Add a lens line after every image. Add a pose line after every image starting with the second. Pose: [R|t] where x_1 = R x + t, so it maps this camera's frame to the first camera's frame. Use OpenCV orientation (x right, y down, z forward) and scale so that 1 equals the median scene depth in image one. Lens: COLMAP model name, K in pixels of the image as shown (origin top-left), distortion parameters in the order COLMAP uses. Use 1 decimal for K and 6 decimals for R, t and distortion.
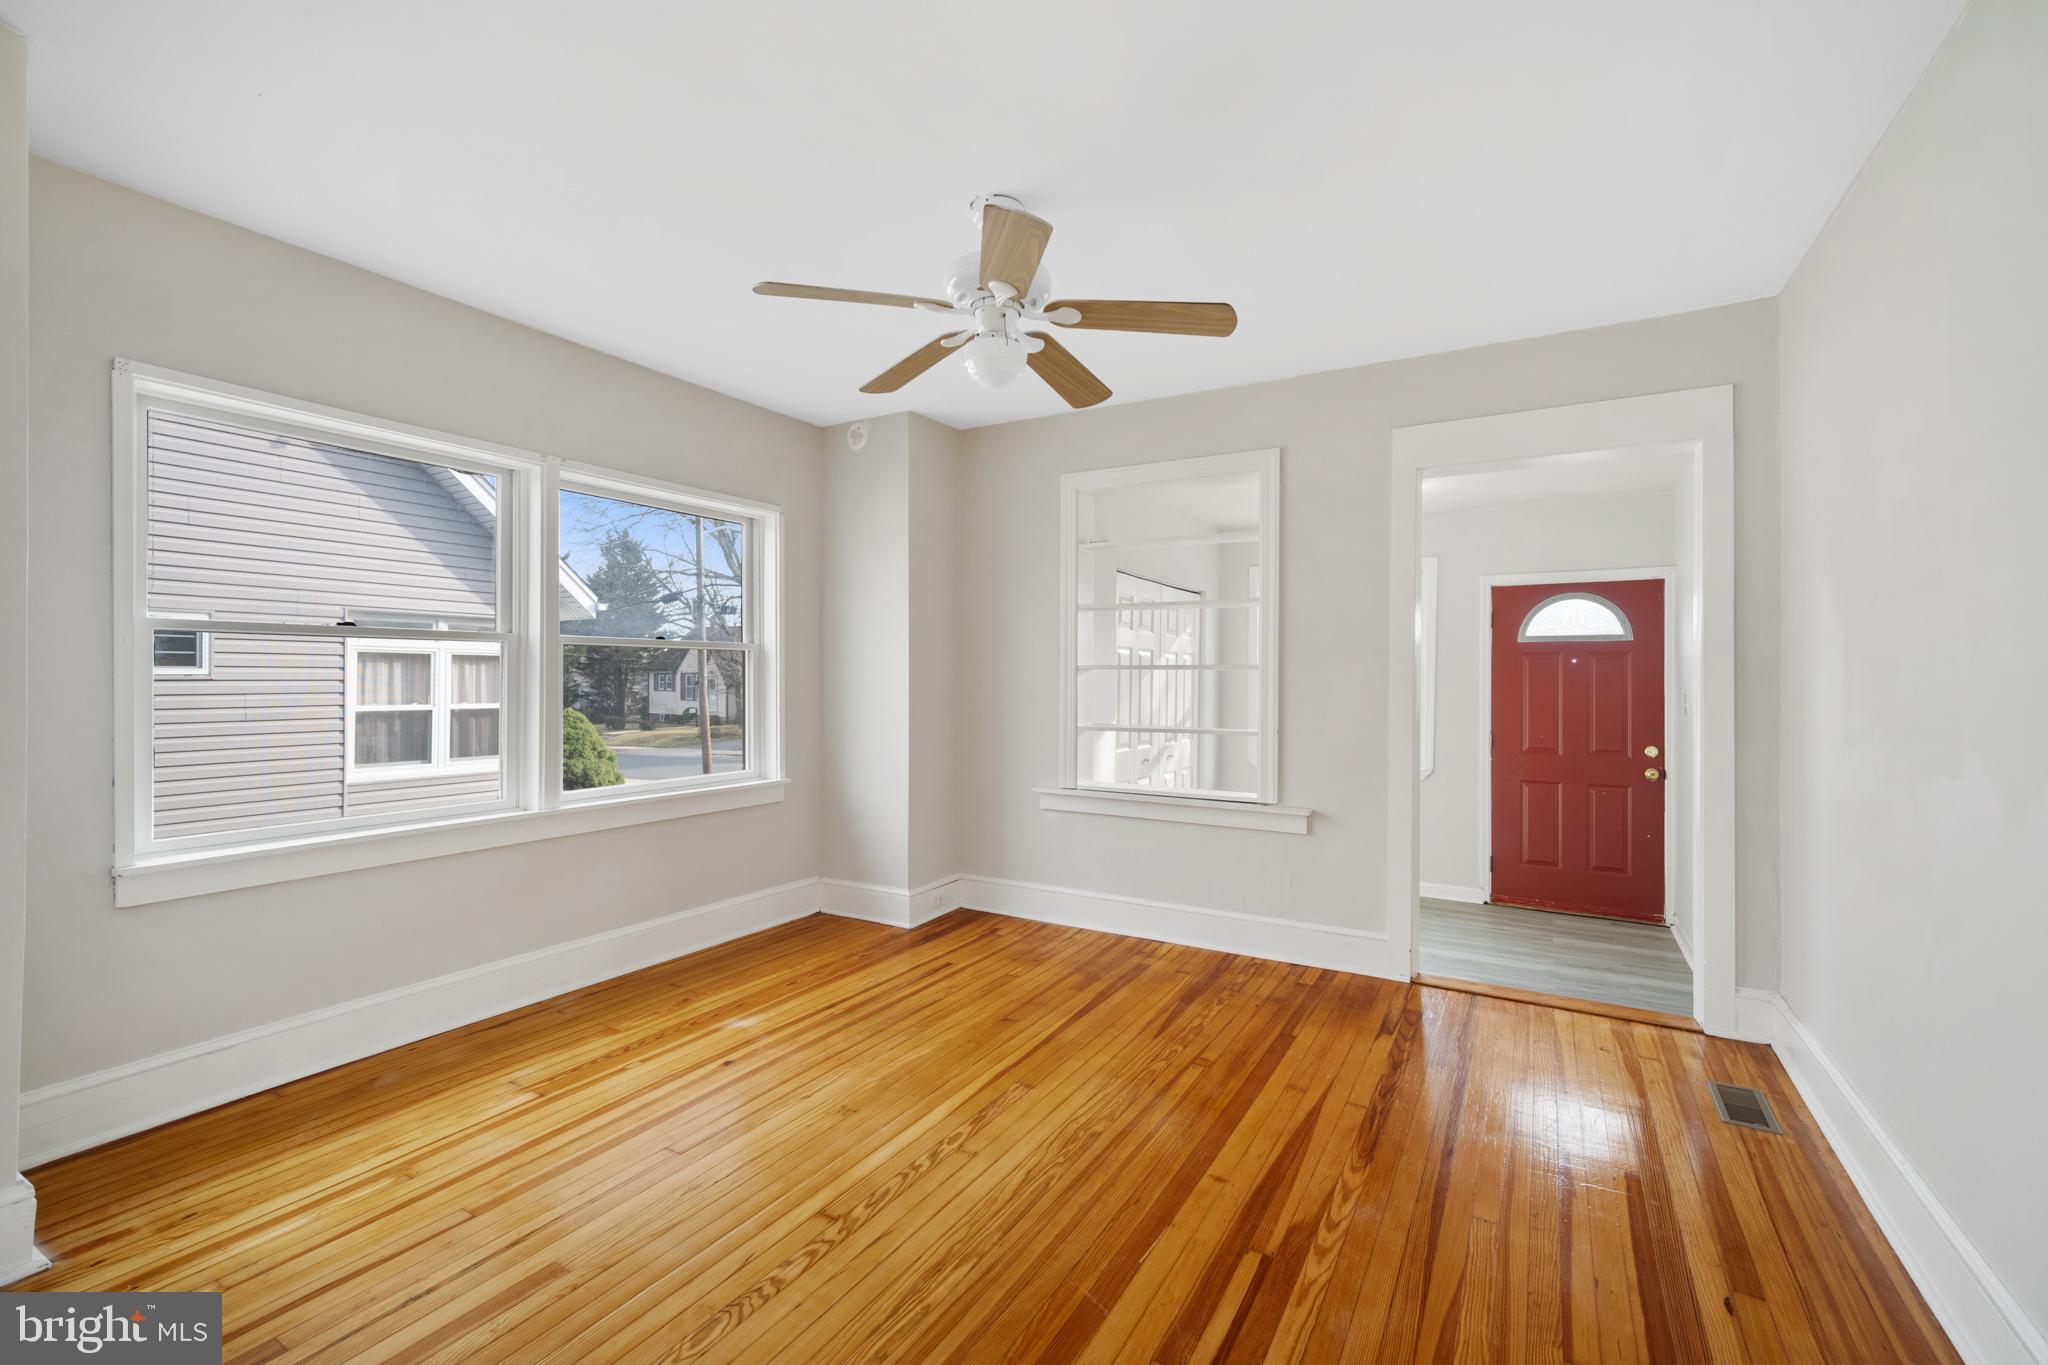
lens RADIAL K [[875.8, 0, 1029.2], [0, 875.8, 674.1], [0, 0, 1]] dist [0.005243, 0.000177]
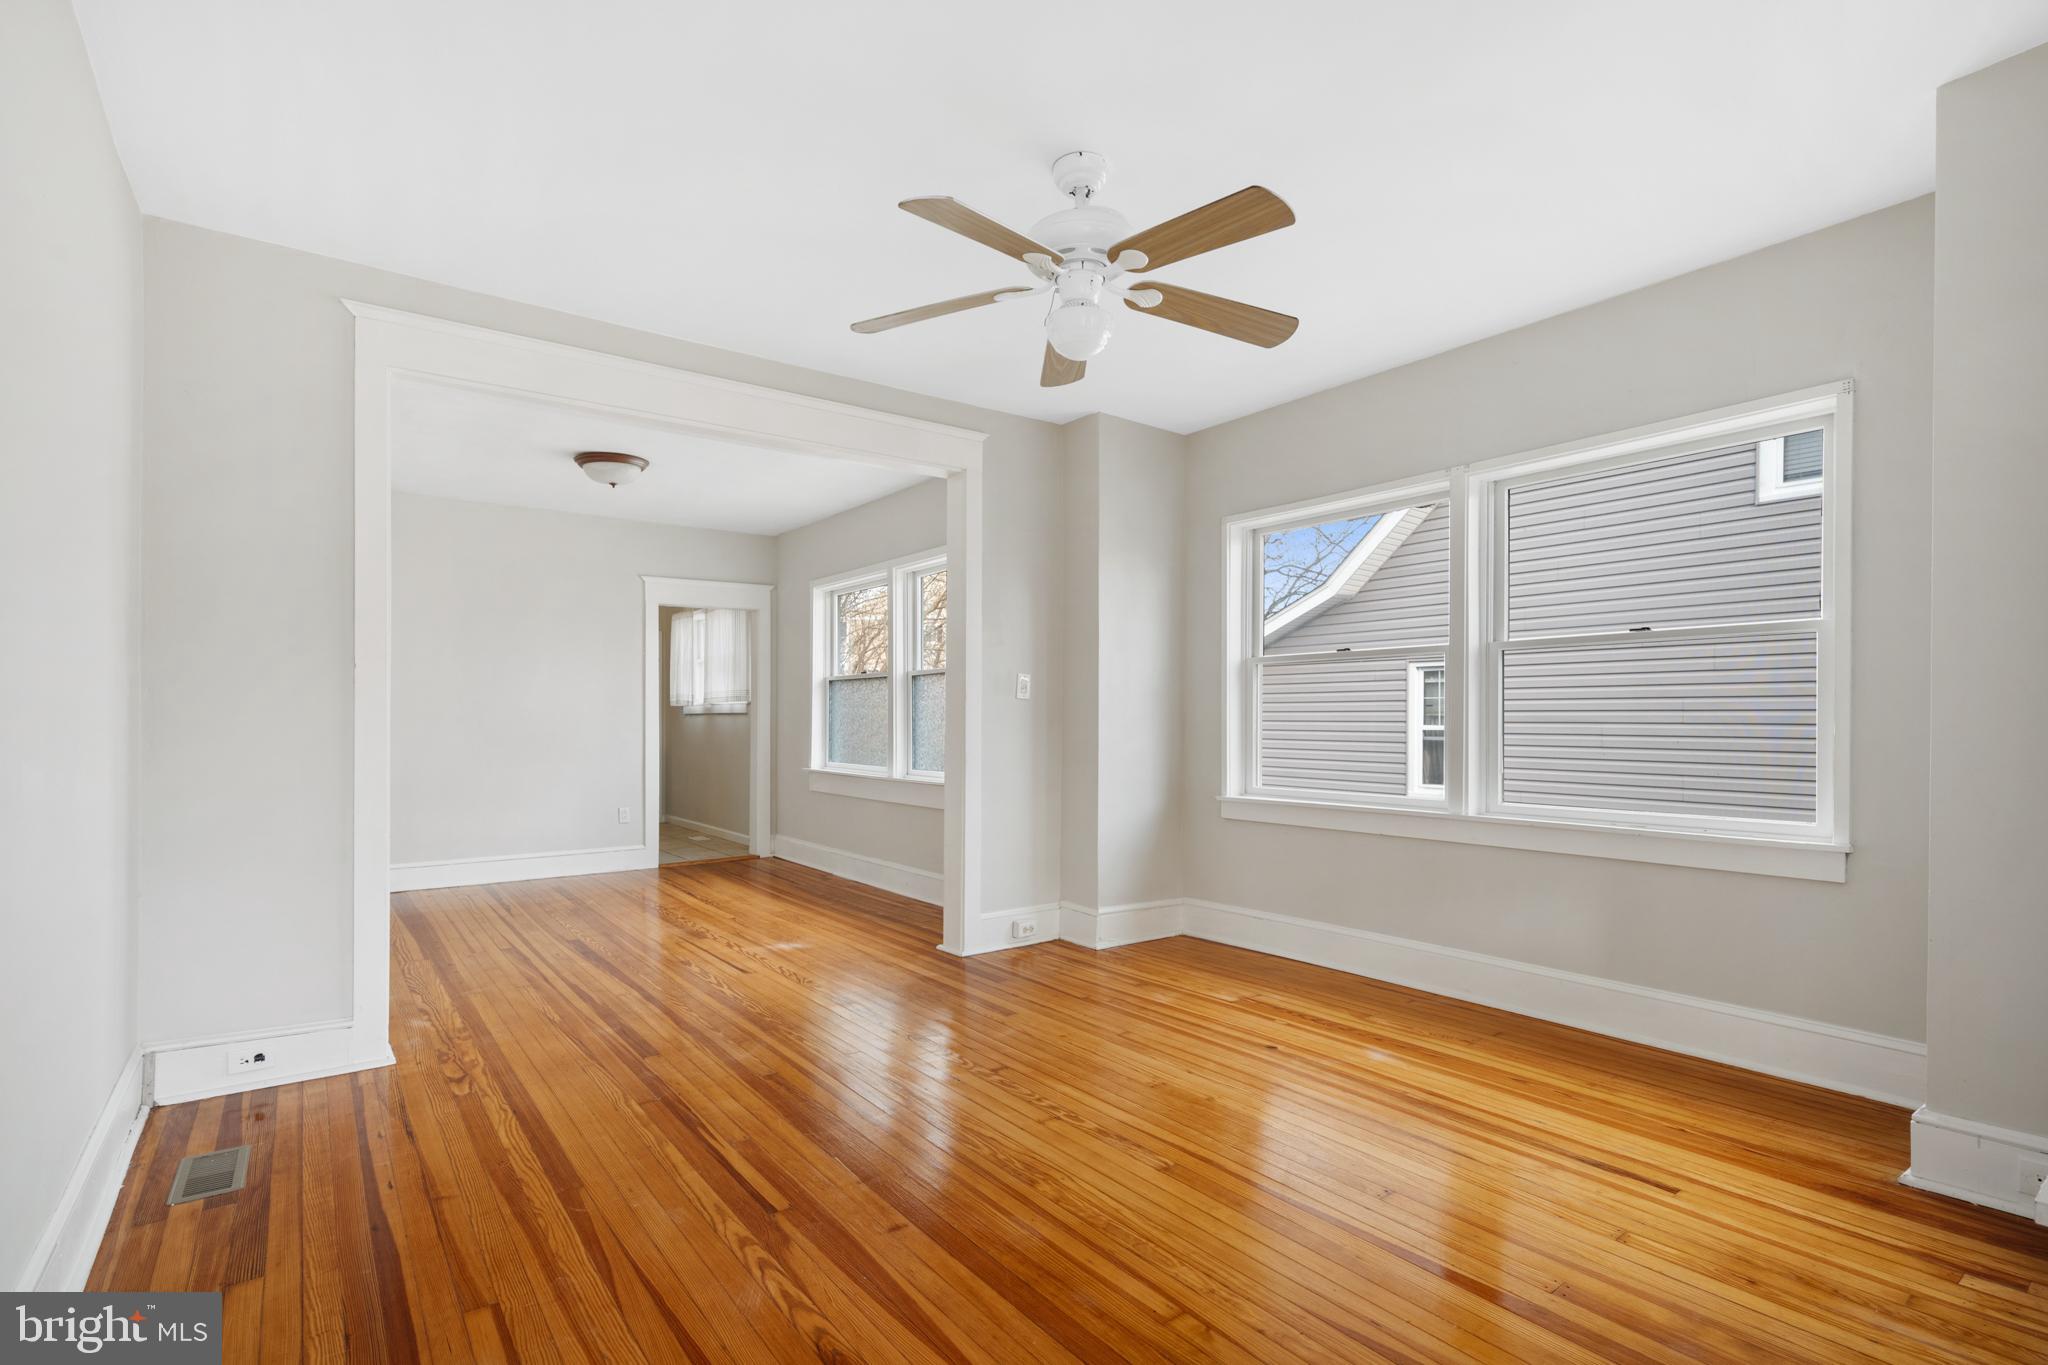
lens RADIAL K [[945.5, 0, 1004.0], [0, 945.5, 719.3], [0, 0, 1]] dist [-0.004155, -0.000320]
pose [[-0.388441, -0.006172, -0.921453, 0.977695], [-0.002355, 0.999981, -0.005705, 0.076638], [0.921471, -0.000046, -0.388448, 1.380670]]
